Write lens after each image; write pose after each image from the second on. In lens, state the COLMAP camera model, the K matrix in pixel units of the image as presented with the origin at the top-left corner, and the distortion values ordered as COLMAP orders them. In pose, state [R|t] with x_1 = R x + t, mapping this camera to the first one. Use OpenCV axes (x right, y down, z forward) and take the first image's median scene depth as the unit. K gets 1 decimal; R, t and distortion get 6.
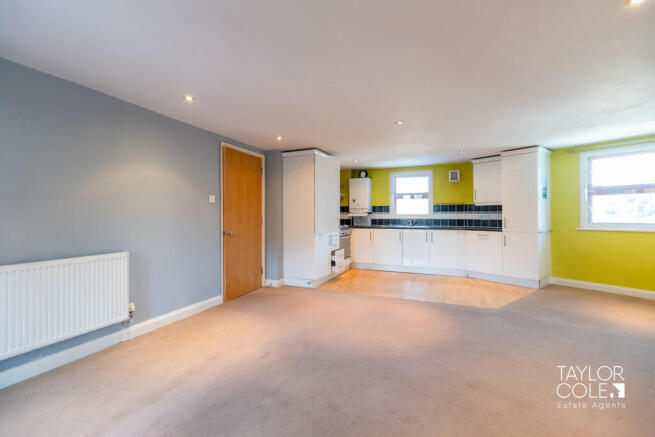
lens RADIAL K [[283.3, 0, 326.4], [0, 283.3, 215.6], [0, 0, 1]] dist [-0.001545, -0.000205]
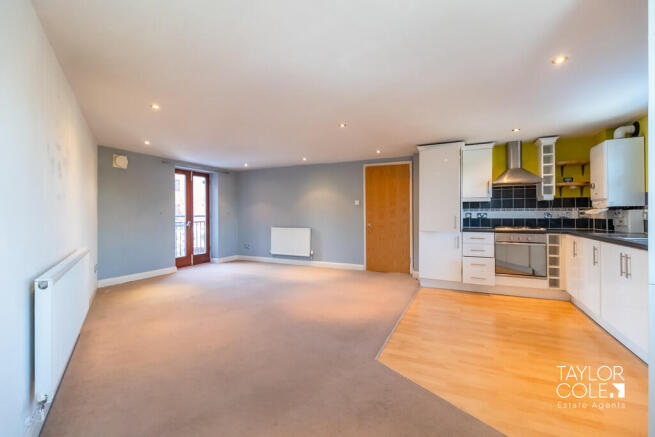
lens RADIAL K [[283.3, 0, 326.4], [0, 283.3, 215.6], [0, 0, 1]] dist [-0.001545, -0.000205]
pose [[-0.029903, 0.011314, -0.999489, 0.739638], [0.001534, 0.999935, 0.011273, -0.002249], [0.999552, -0.001196, -0.029919, 0.539961]]
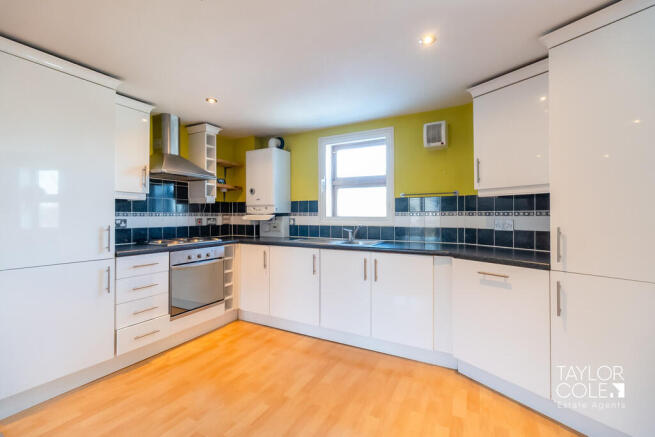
lens RADIAL K [[283.3, 0, 326.4], [0, 283.3, 215.6], [0, 0, 1]] dist [-0.001545, -0.000205]
pose [[0.996739, 0.001942, -0.080664, 0.310012], [-0.002187, 0.999993, -0.002943, -0.005693], [0.080658, 0.003110, 0.996737, 0.521993]]
